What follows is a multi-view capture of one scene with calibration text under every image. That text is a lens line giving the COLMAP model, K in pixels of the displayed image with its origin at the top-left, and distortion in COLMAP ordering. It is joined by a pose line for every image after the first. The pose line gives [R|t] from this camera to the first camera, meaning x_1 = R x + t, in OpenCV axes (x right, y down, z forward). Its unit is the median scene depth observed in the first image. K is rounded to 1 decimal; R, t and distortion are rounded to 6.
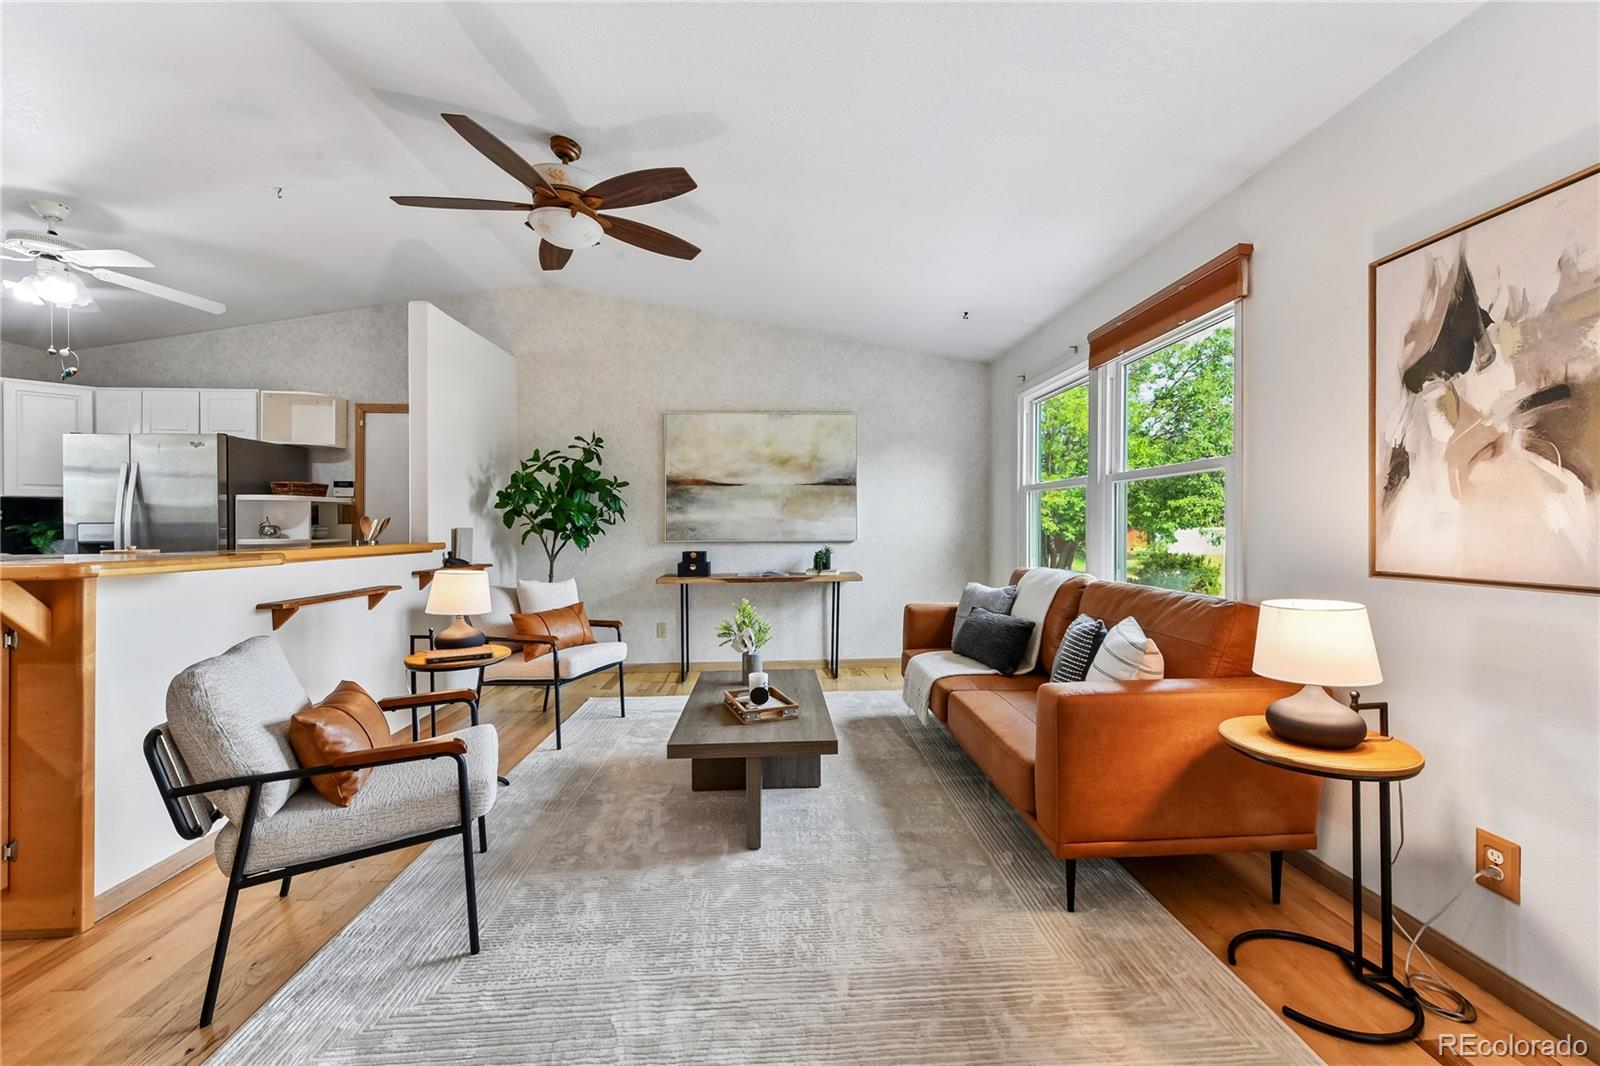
lens RADIAL K [[614.8, 0, 800.4], [0, 614.8, 527.6], [0, 0, 1]] dist [0.006896, -0.001846]
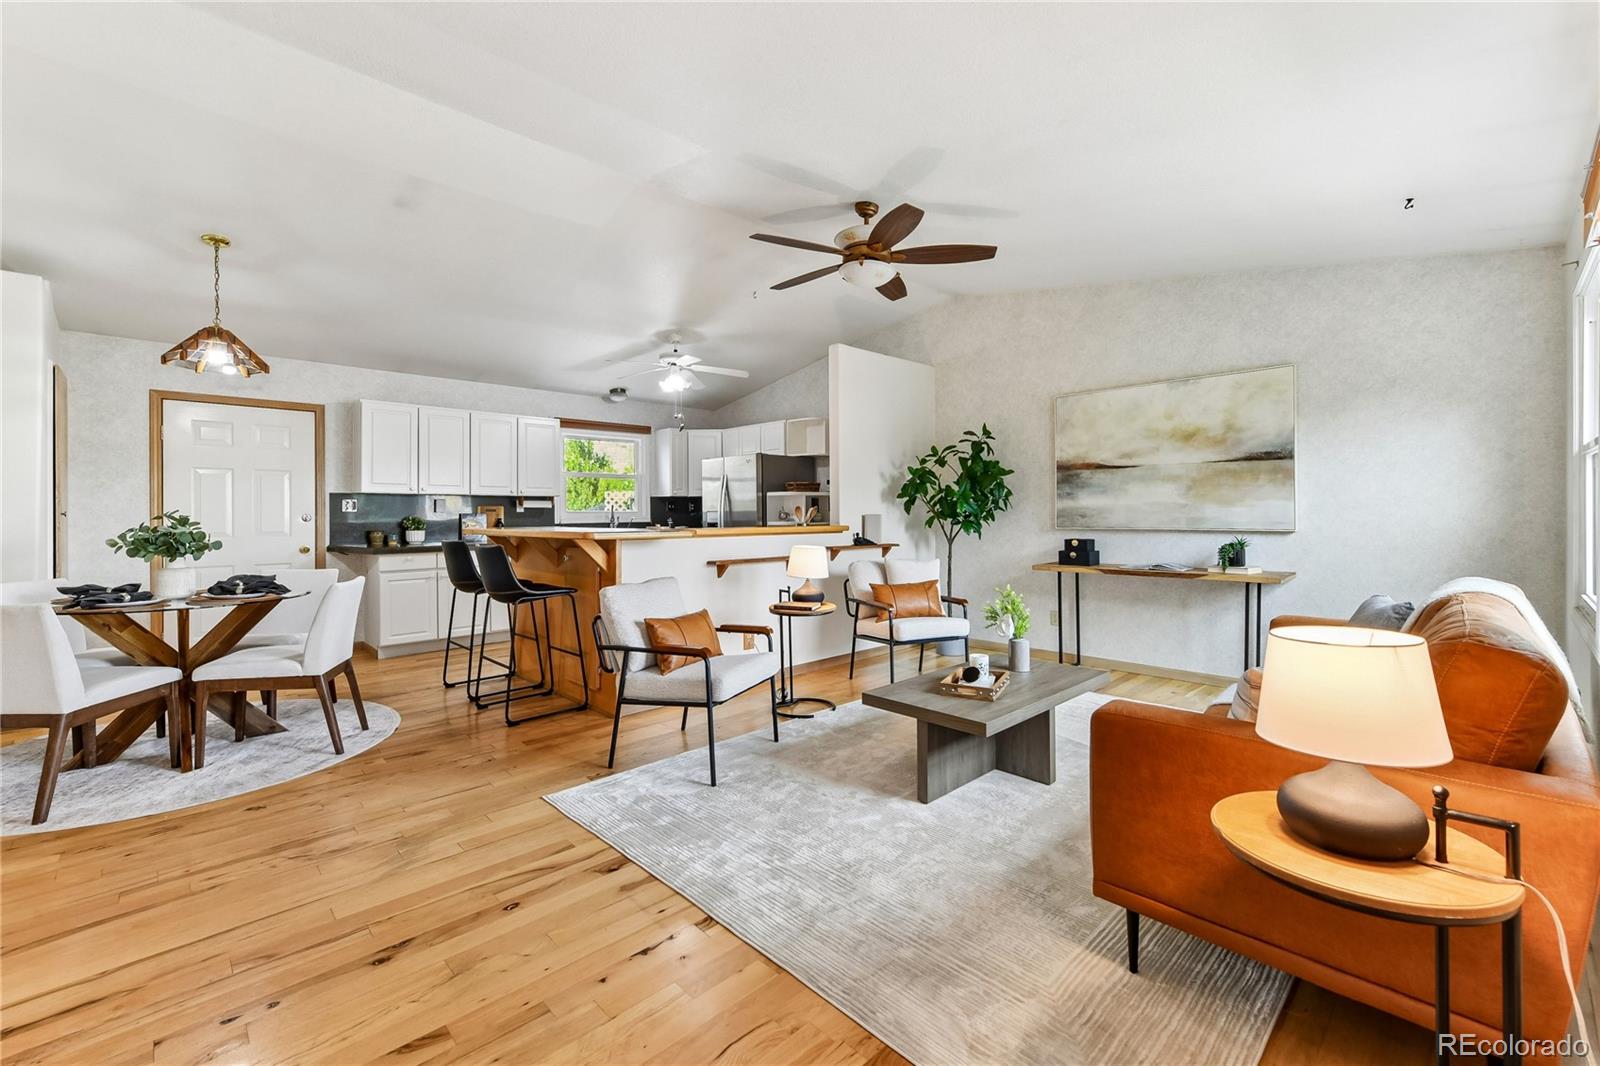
lens RADIAL K [[647.1, 0, 837.2], [0, 647.1, 517.8], [0, 0, 1]] dist [0.014039, -0.001595]
pose [[0.680741, 0.004989, -0.732508, 0.351452], [0.000942, 0.999970, 0.007686, -0.002817], [0.732524, -0.005922, 0.680716, 0.042973]]
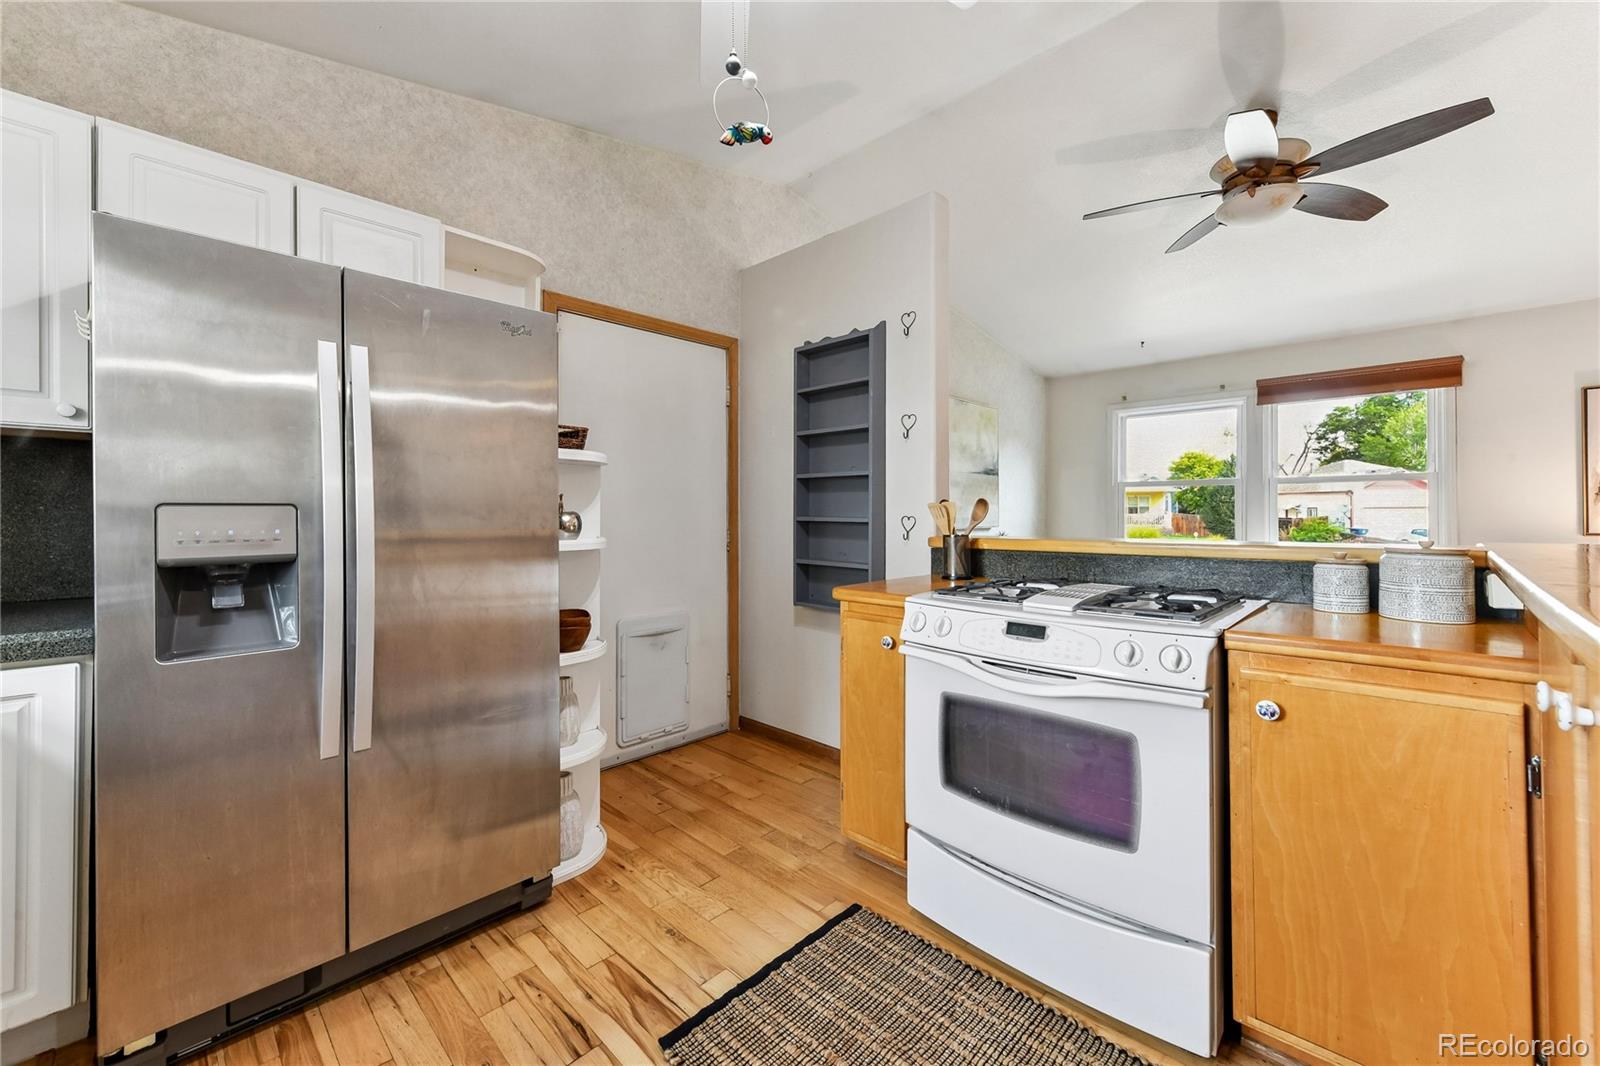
lens RADIAL K [[614.8, 0, 791.0], [0, 614.8, 514.3], [0, 0, 1]] dist [0.006896, -0.001846]
pose [[0.758263, 0.001426, 0.651948, -1.036171], [-0.000554, 0.999999, -0.001543, -0.000837], [-0.651949, 0.000809, 0.758263, 0.503601]]
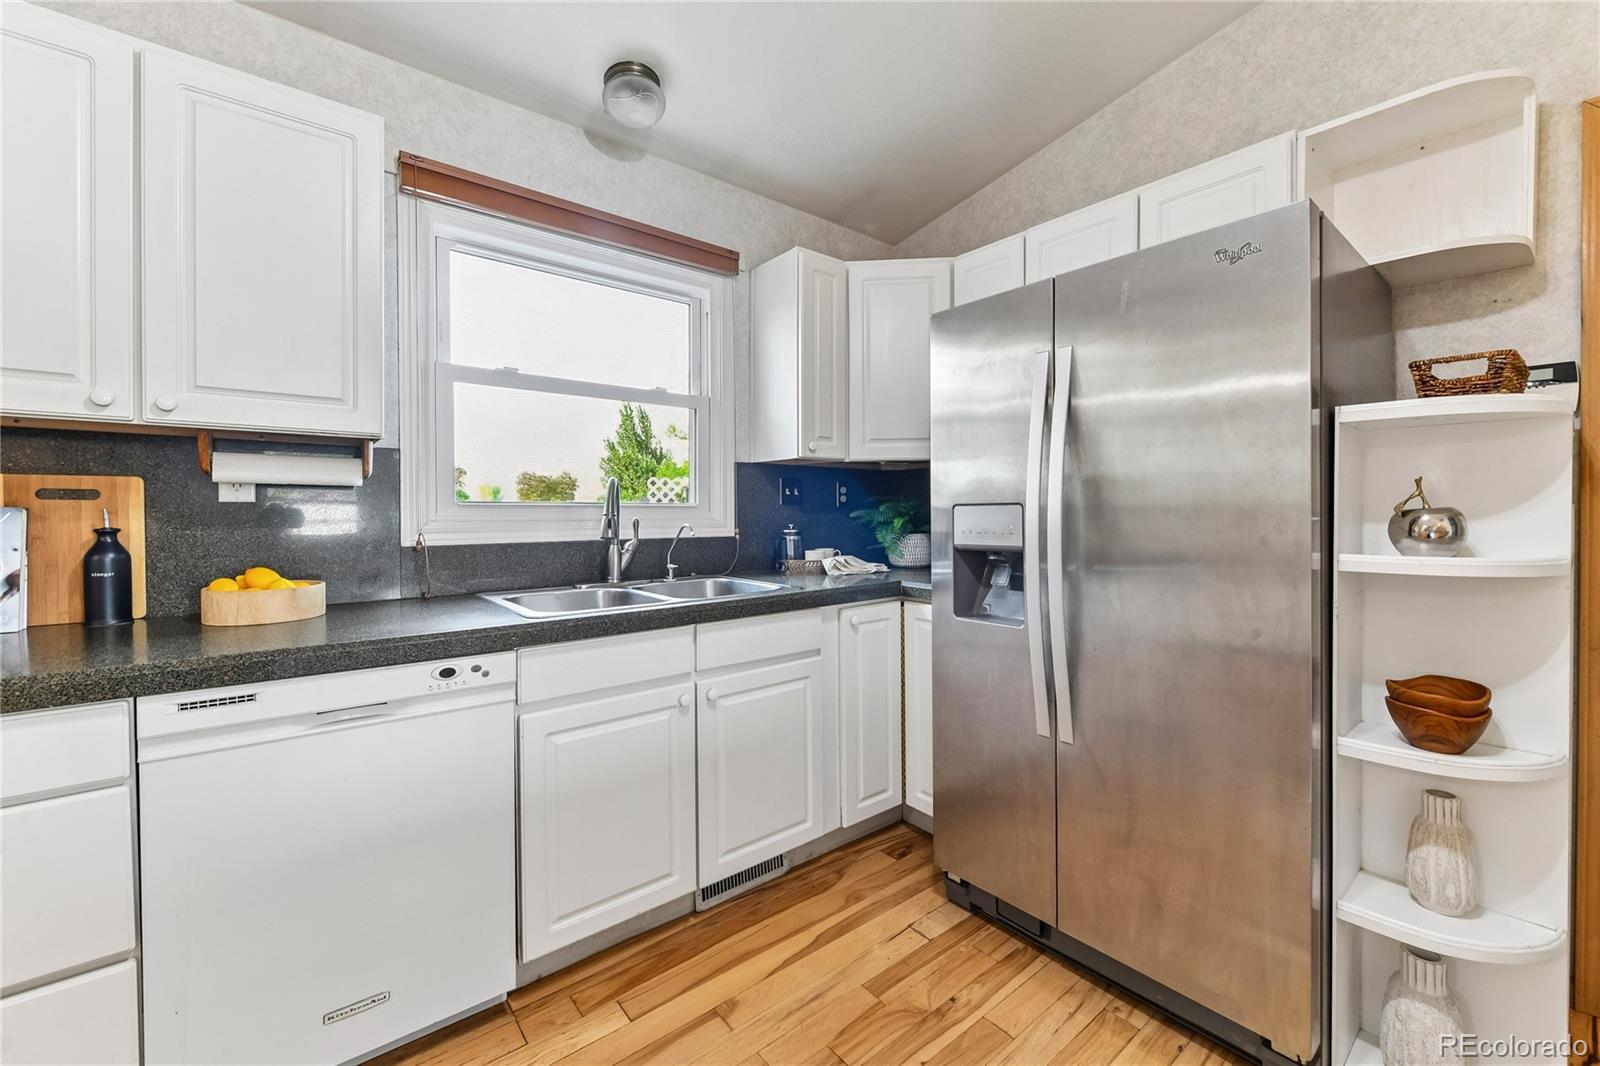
lens RADIAL K [[647.1, 0, 819.6], [0, 647.1, 516.2], [0, 0, 1]] dist [0.014039, -0.001595]
pose [[0.595960, 0.006293, -0.802990, -0.777791], [-0.002531, 0.999979, 0.005958, -0.001011], [0.803010, -0.001518, 0.595963, 0.584509]]
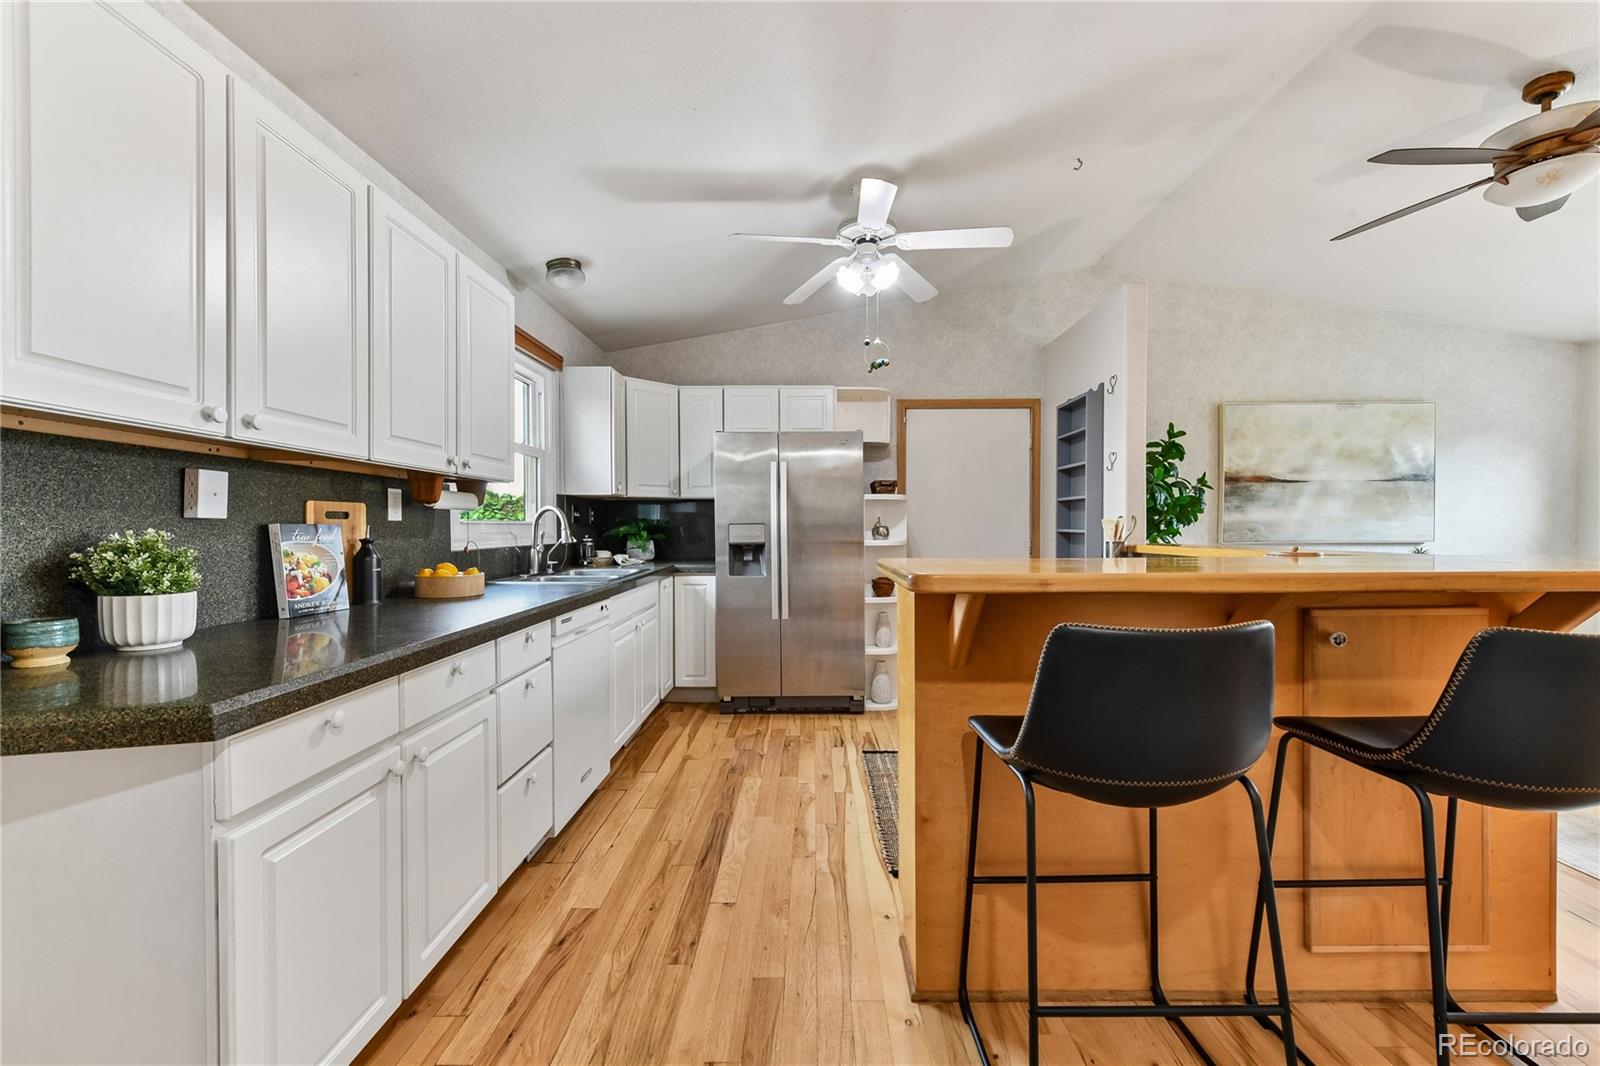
lens RADIAL K [[614.8, 0, 817.1], [0, 614.8, 524.8], [0, 0, 1]] dist [0.006896, -0.001846]
pose [[0.997759, -0.000959, -0.066900, -0.888907], [0.000446, 0.999970, -0.007680, 0.001747], [0.066905, 0.007633, 0.997730, 0.044021]]
